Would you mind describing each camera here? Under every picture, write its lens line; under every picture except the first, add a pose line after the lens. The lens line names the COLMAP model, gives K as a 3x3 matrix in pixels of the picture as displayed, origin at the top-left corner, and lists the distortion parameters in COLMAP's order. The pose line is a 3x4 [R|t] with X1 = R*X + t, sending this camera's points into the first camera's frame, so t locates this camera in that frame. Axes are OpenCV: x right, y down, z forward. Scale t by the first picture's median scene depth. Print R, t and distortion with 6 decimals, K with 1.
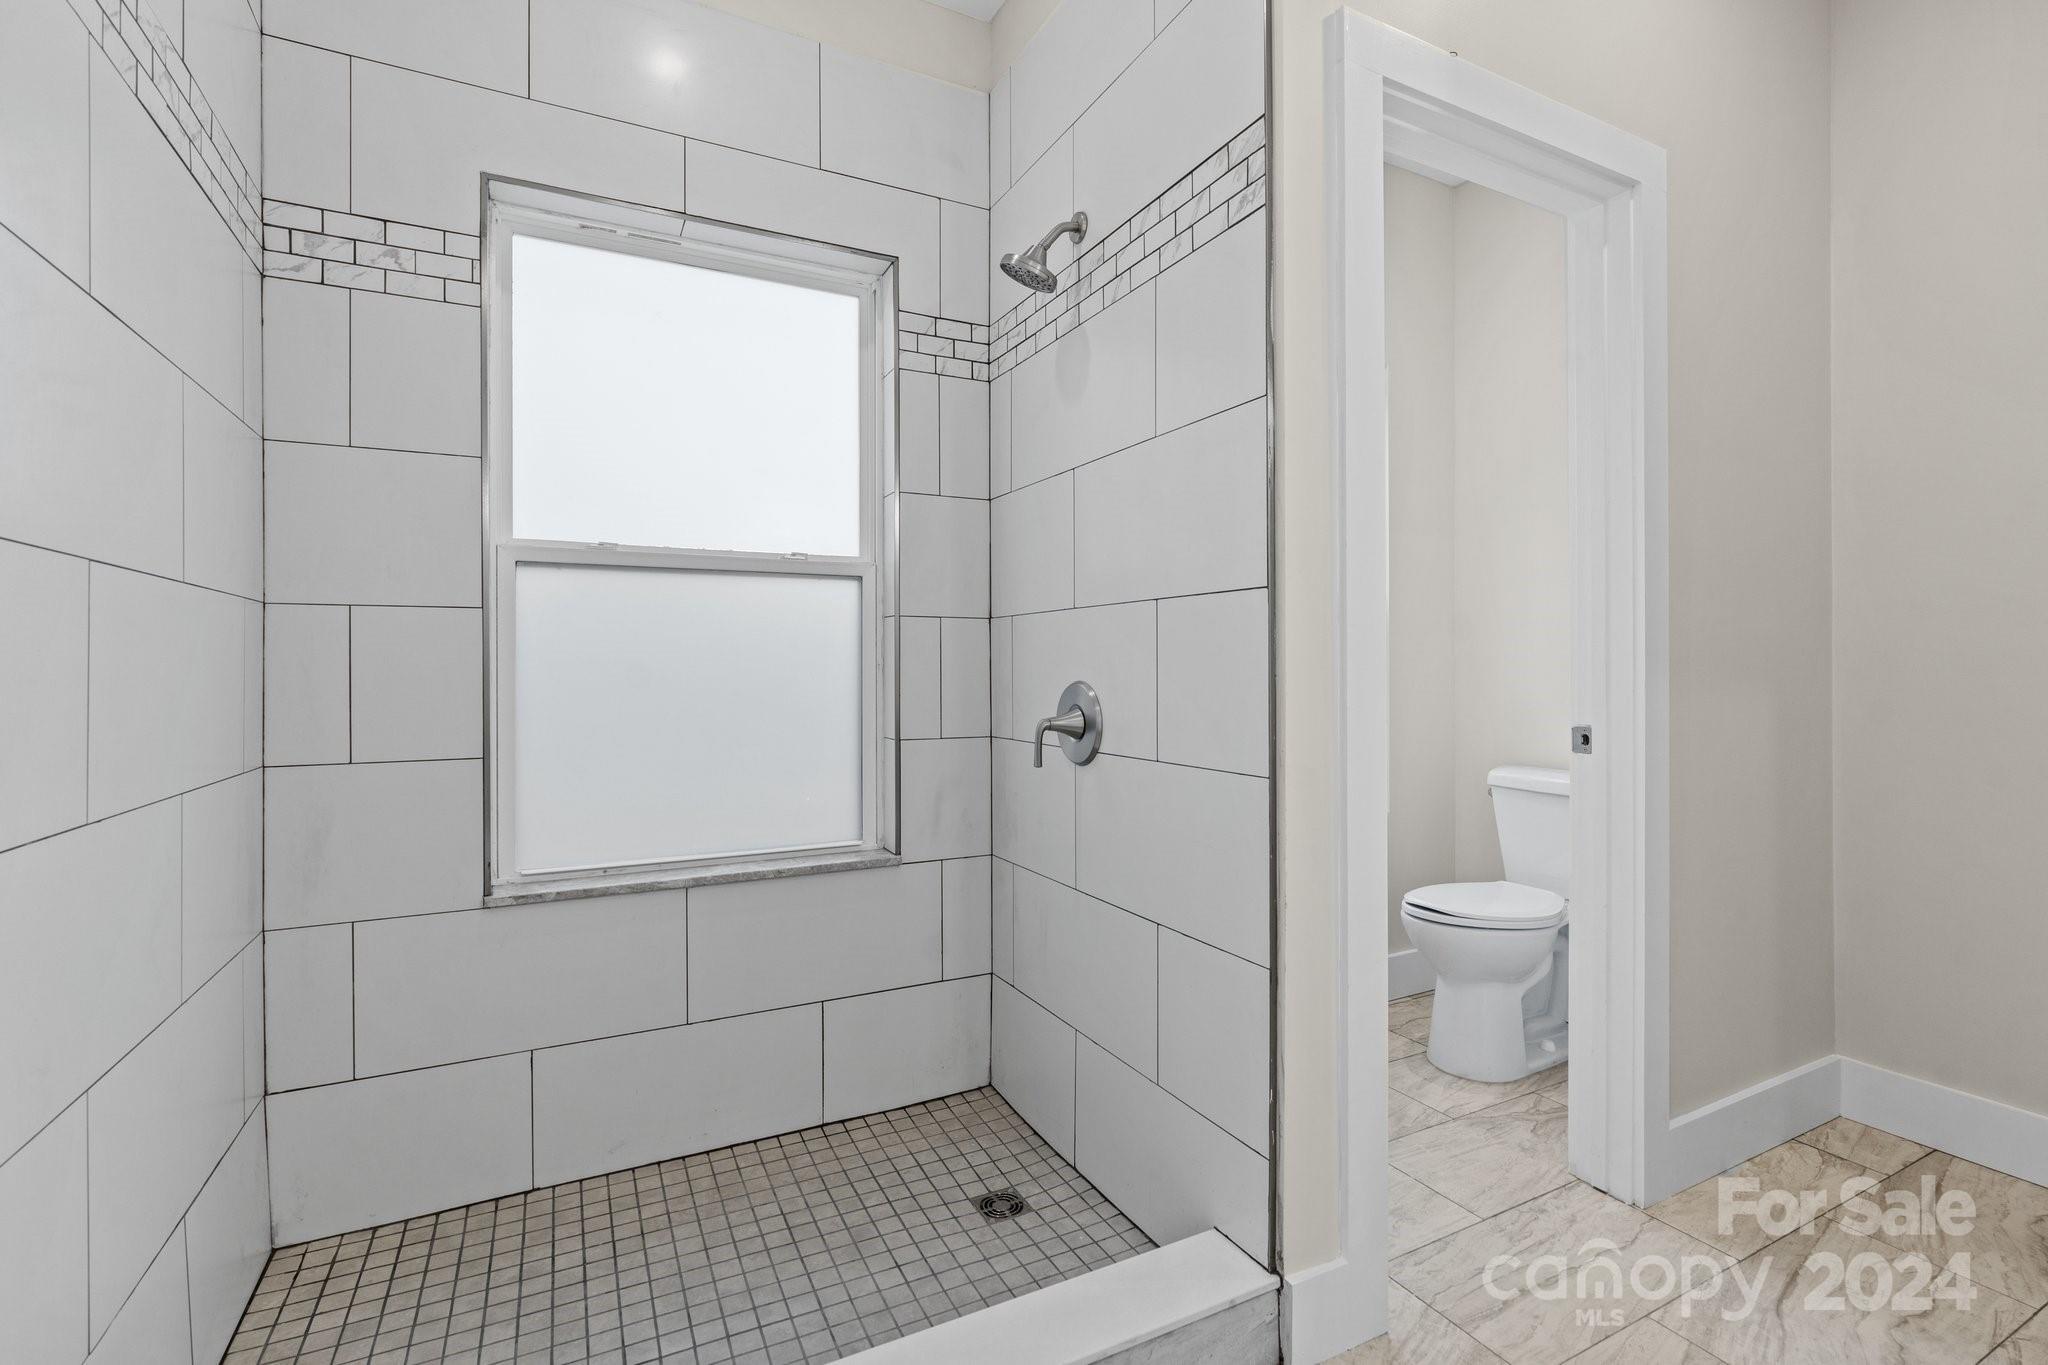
lens RADIAL K [[925.3, 0, 1023.9], [0, 925.3, 679.7], [0, 0, 1]] dist [-0.008435, 0.002588]
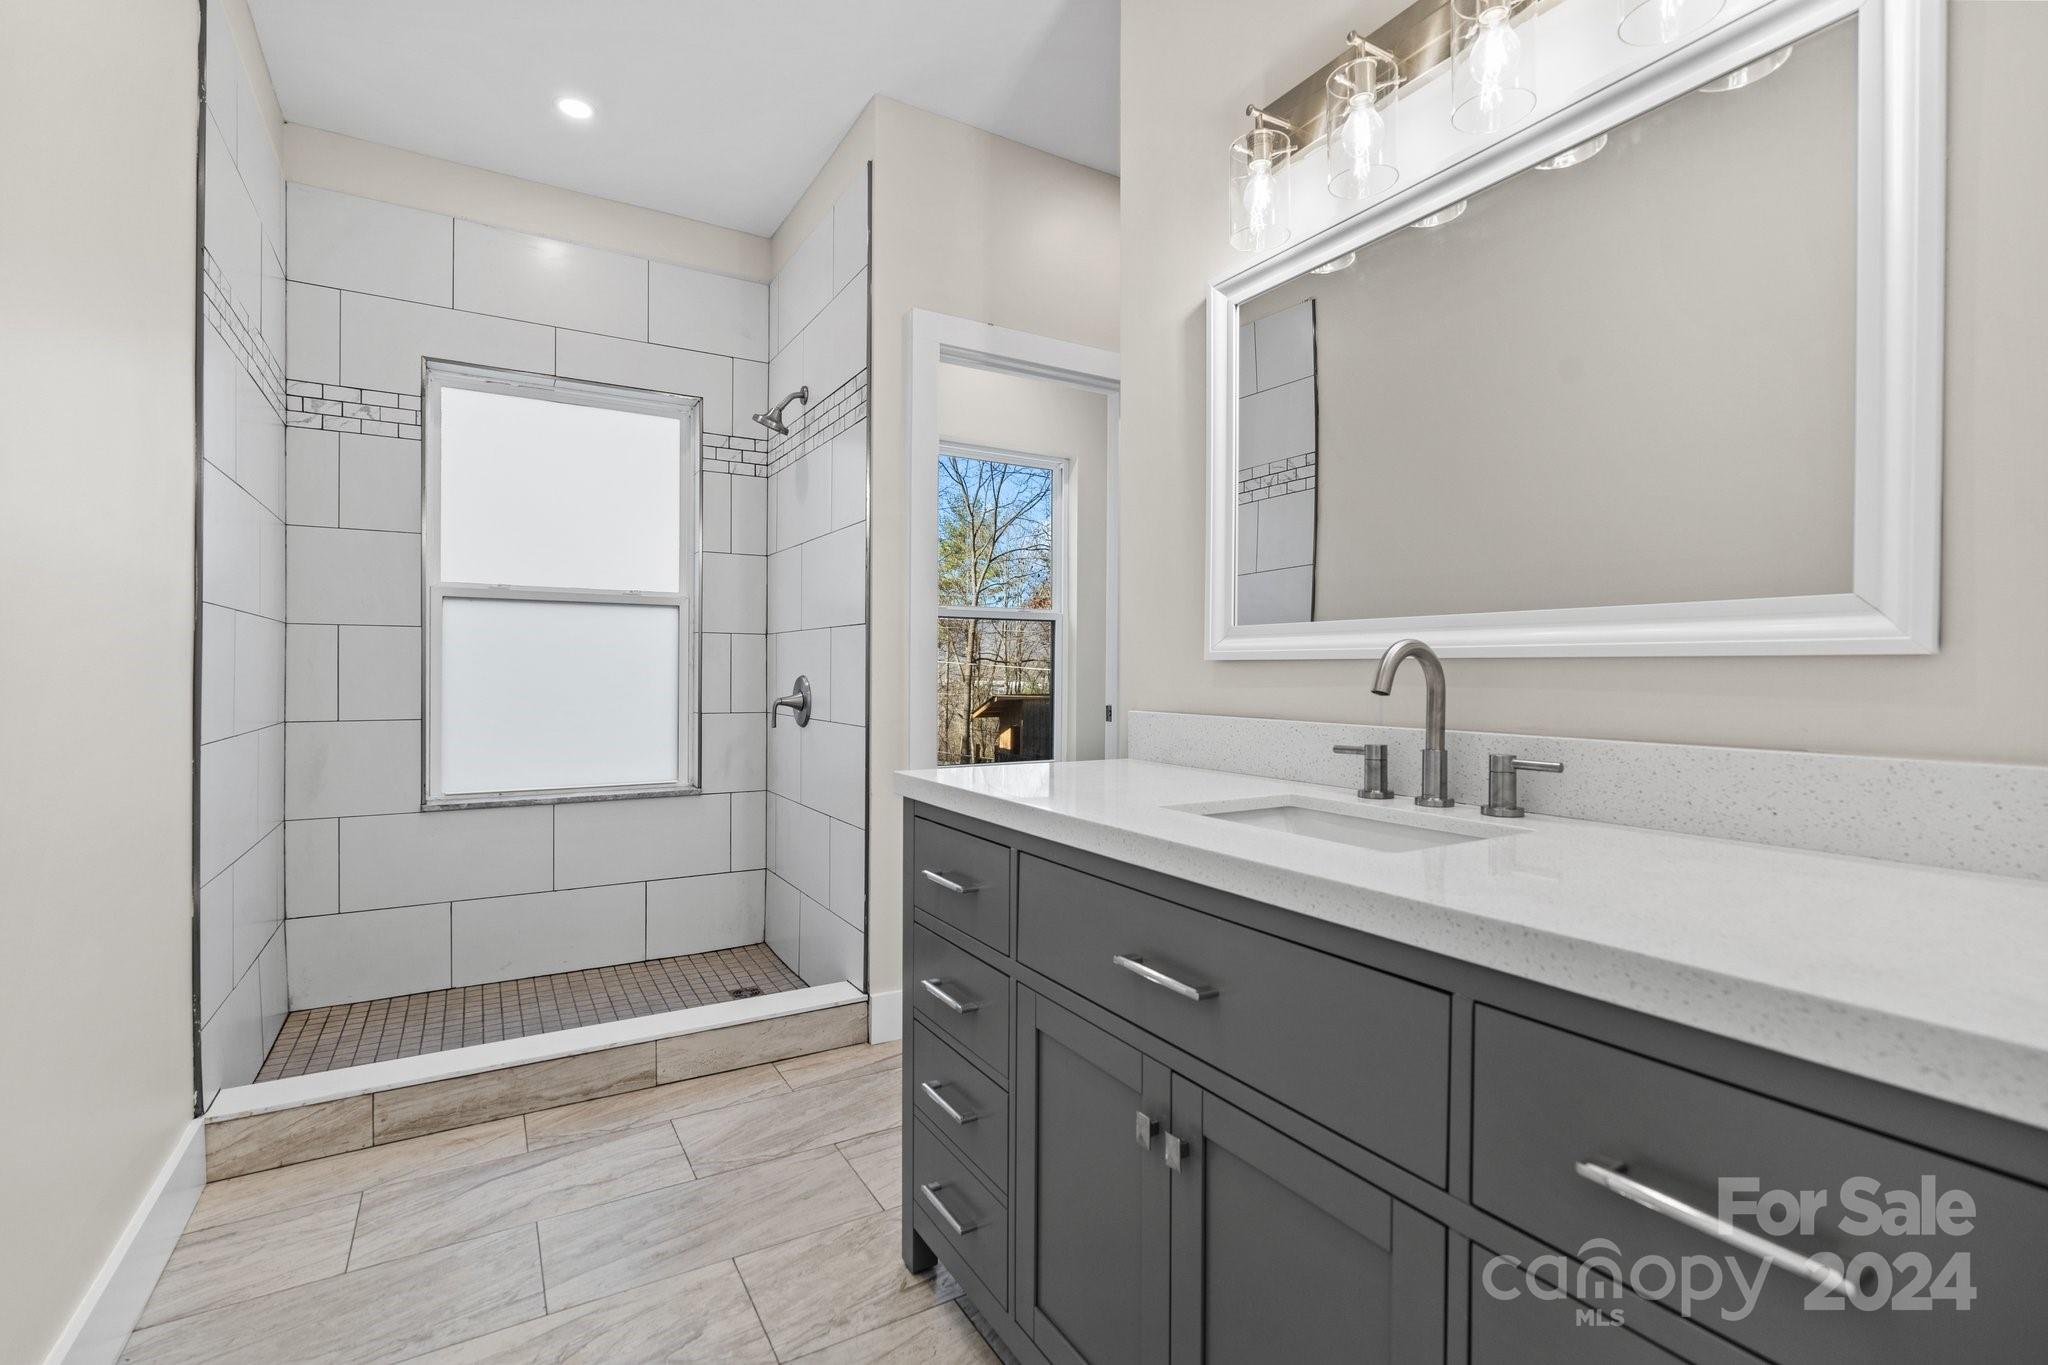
lens RADIAL K [[925.3, 0, 1023.1], [0, 925.3, 684.3], [0, 0, 1]] dist [-0.008435, 0.002588]
pose [[0.997756, 0.007488, 0.066528, 0.346211], [-0.007650, 0.999968, 0.002187, 0.011092], [-0.066510, -0.002691, 0.997782, -0.660140]]
